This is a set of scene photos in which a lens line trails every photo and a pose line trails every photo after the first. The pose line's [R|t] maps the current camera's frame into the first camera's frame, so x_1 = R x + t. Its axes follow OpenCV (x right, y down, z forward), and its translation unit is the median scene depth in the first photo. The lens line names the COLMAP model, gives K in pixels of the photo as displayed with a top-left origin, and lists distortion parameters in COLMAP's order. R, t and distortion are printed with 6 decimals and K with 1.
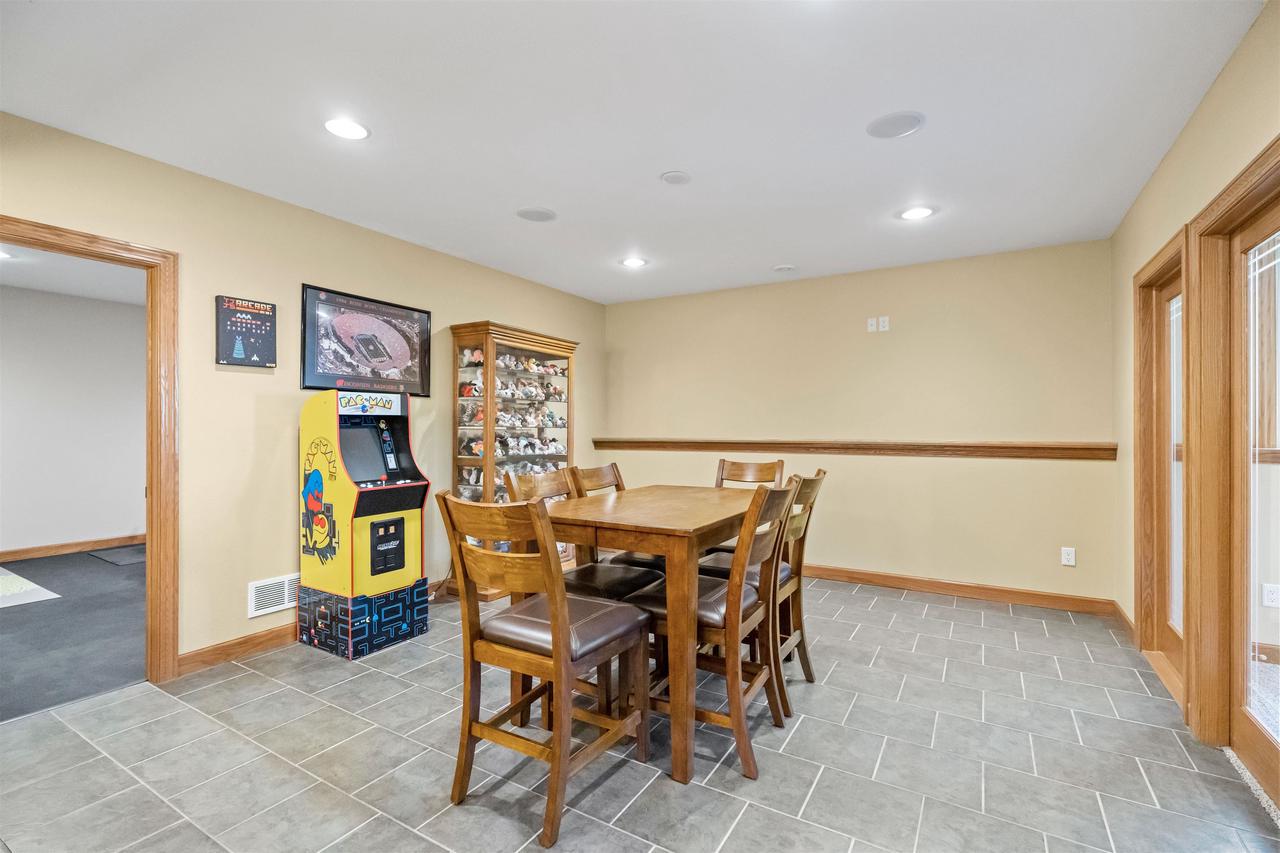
lens RADIAL K [[589.2, 0, 640.0], [0, 589.2, 413.8], [0, 0, 1]] dist [-0.000329, 0.000589]
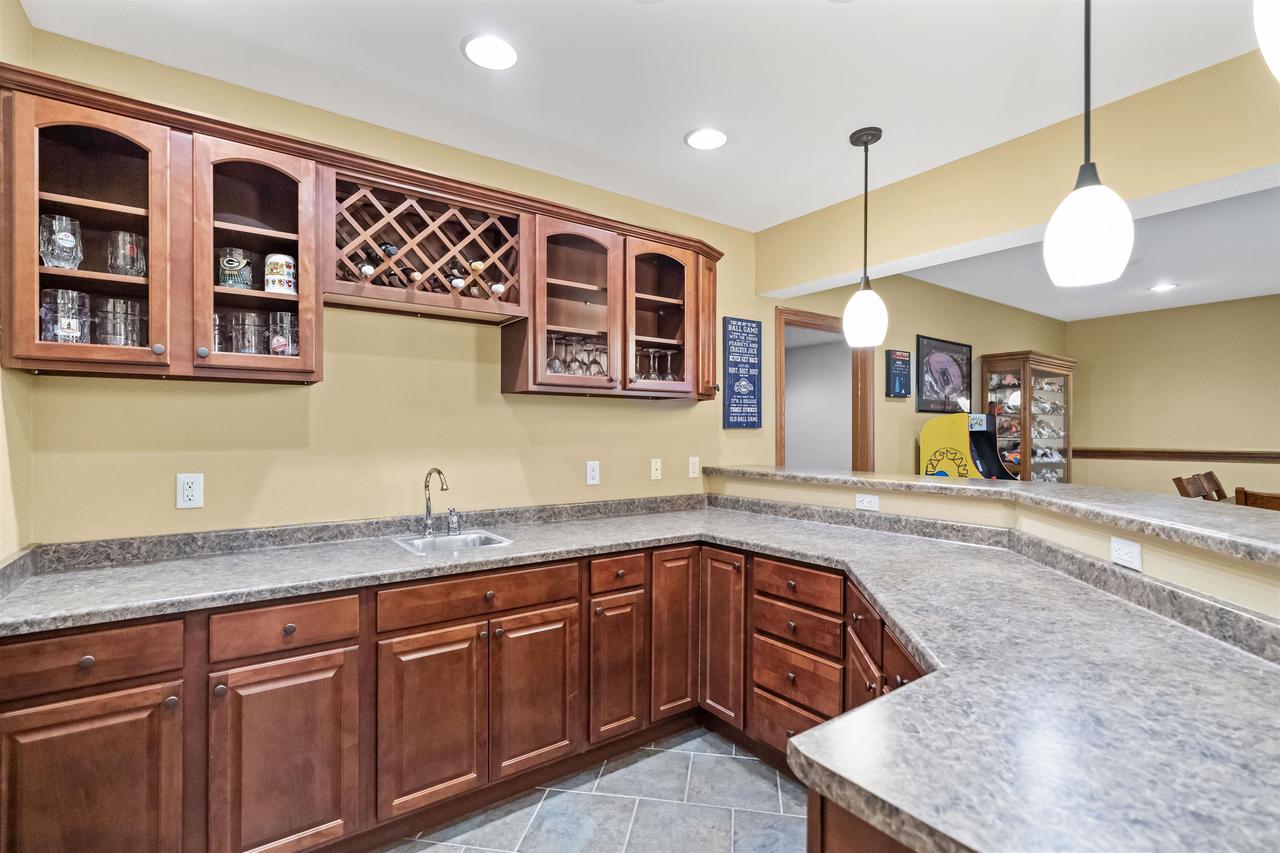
lens RADIAL K [[589.2, 0, 640.0], [0, 589.2, 413.8], [0, 0, 1]] dist [-0.000329, 0.000589]
pose [[0.915492, -0.018234, -0.401923, -0.561909], [0.014239, 0.999815, -0.012923, -0.027566], [0.402084, 0.006108, 0.915582, -0.453145]]
